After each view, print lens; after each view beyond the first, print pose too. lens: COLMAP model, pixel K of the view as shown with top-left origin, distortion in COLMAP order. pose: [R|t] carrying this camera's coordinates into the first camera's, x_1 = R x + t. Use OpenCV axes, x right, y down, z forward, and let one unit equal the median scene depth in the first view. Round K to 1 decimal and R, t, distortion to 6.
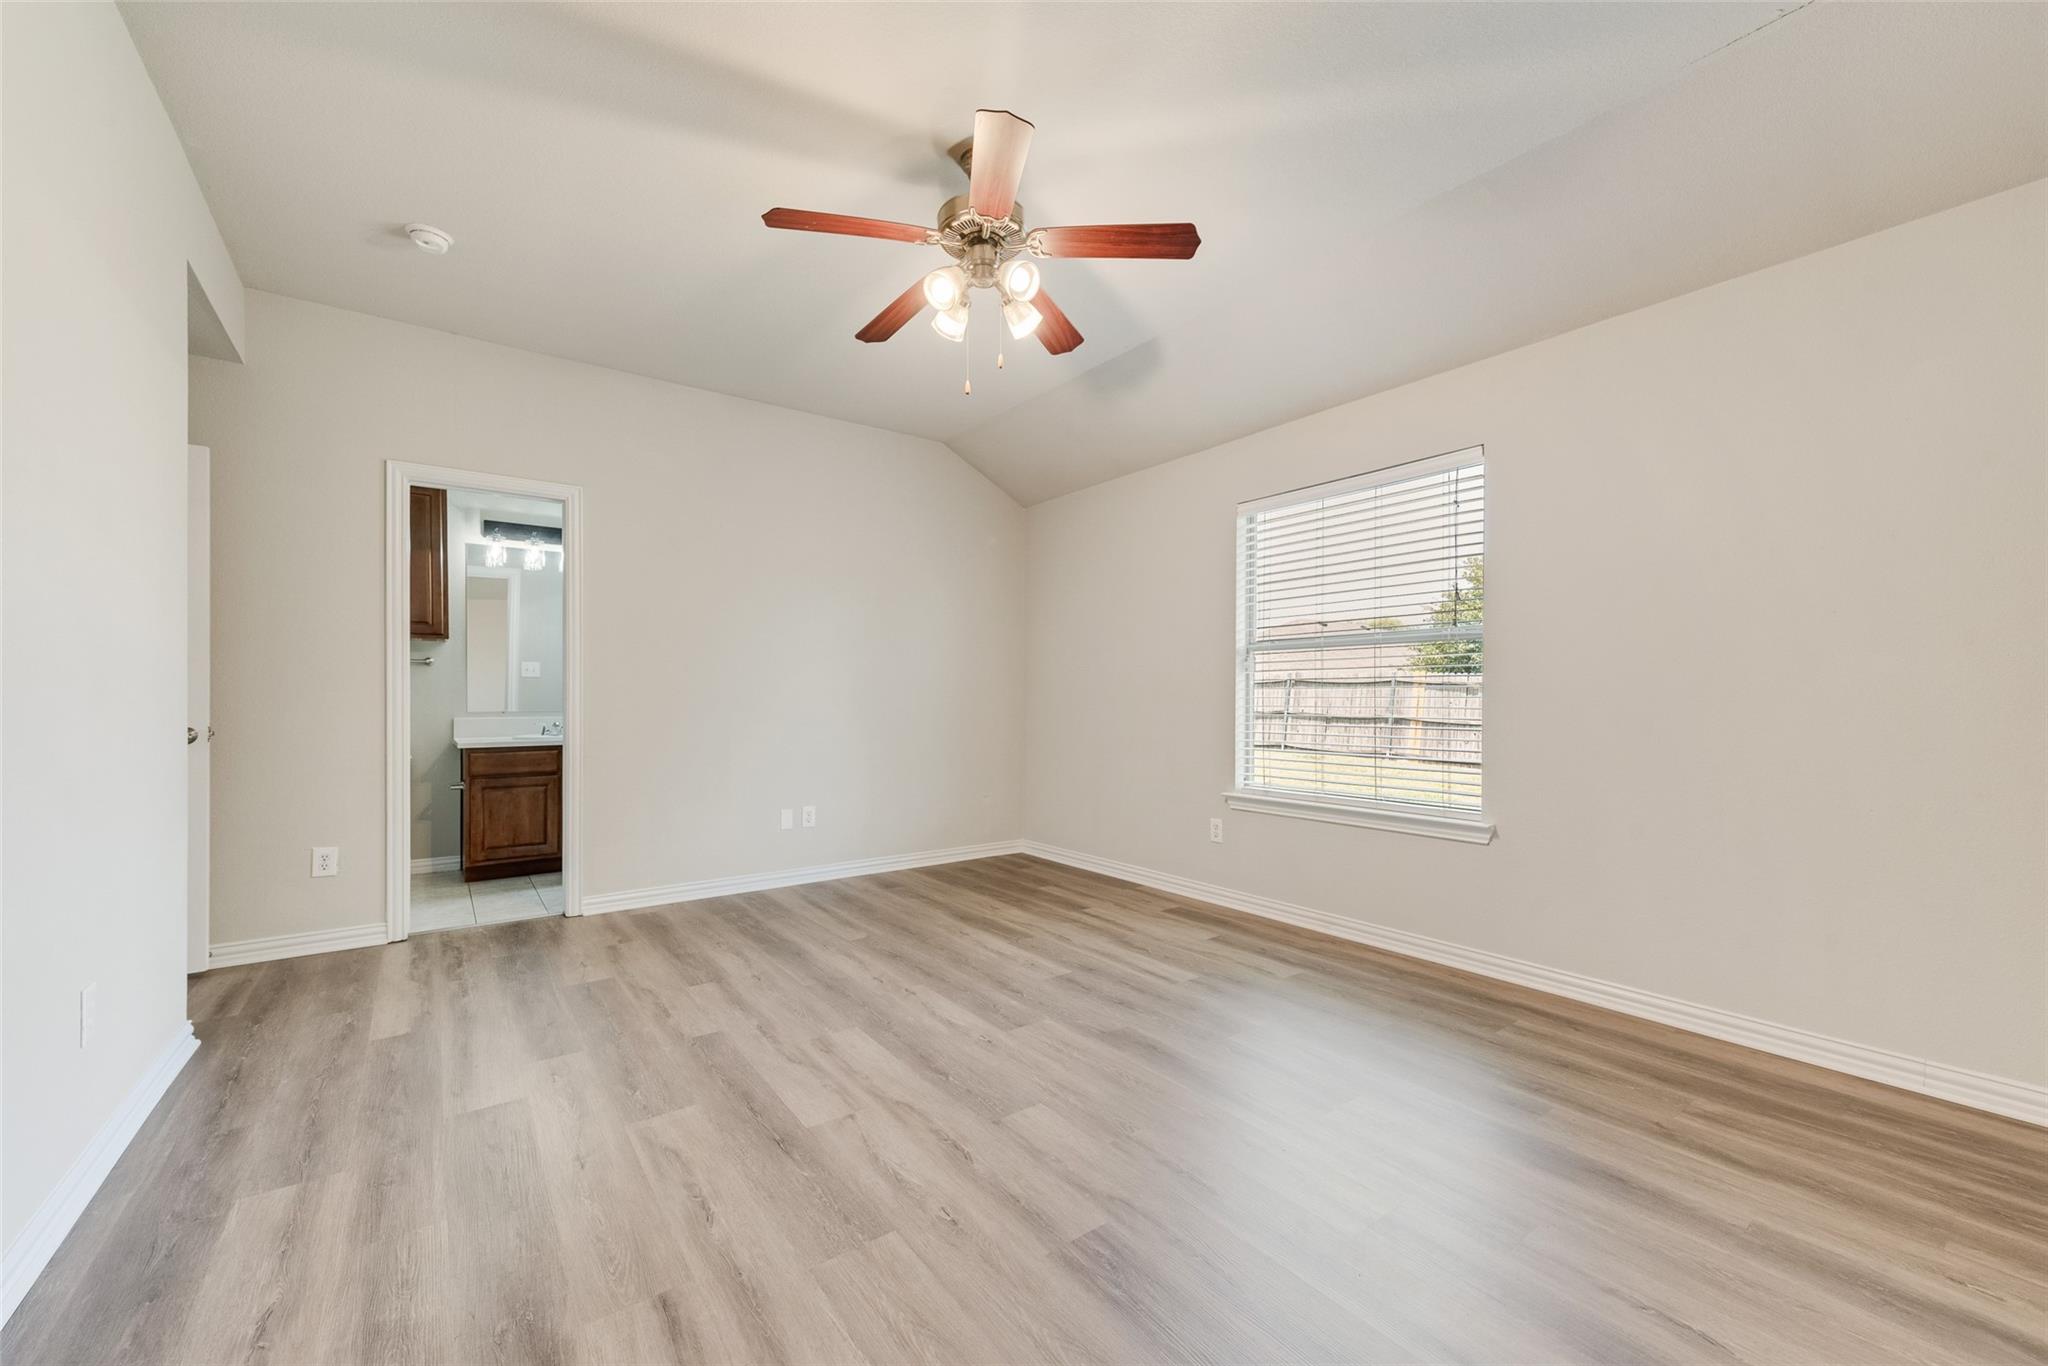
lens RADIAL K [[802.9, 0, 1017.9], [0, 802.9, 688.3], [0, 0, 1]] dist [-0.002751, -0.000817]
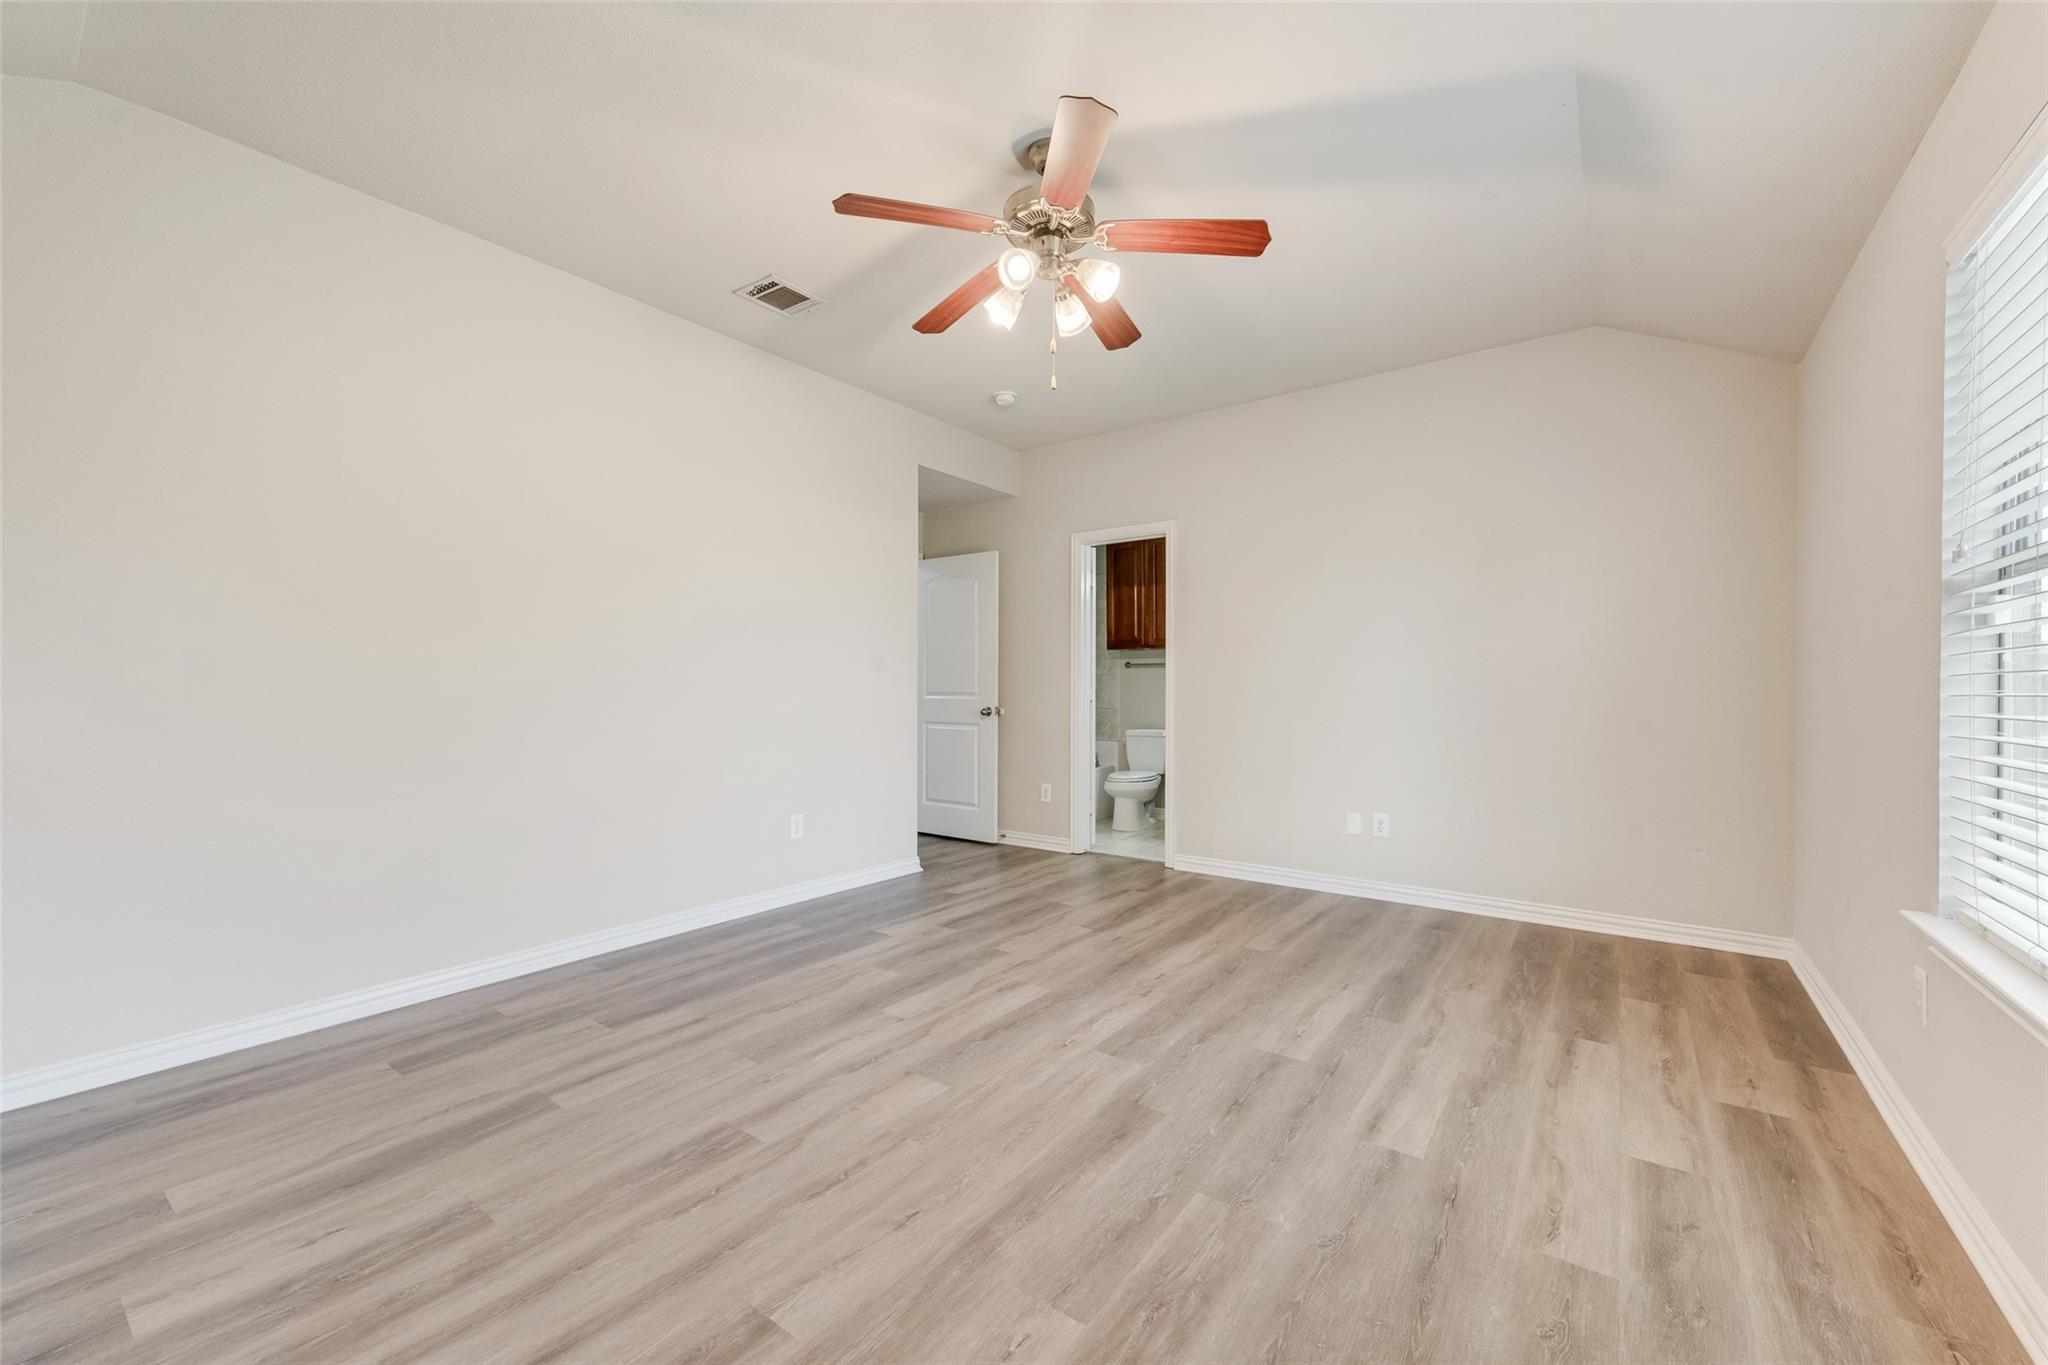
lens RADIAL K [[802.9, 0, 1017.9], [0, 802.9, 687.8], [0, 0, 1]] dist [-0.002751, -0.000817]
pose [[0.300248, 0.002562, -0.953858, 0.635105], [0.002654, 0.999990, 0.003521, 0.006083], [0.953857, -0.003588, 0.300238, 0.485794]]
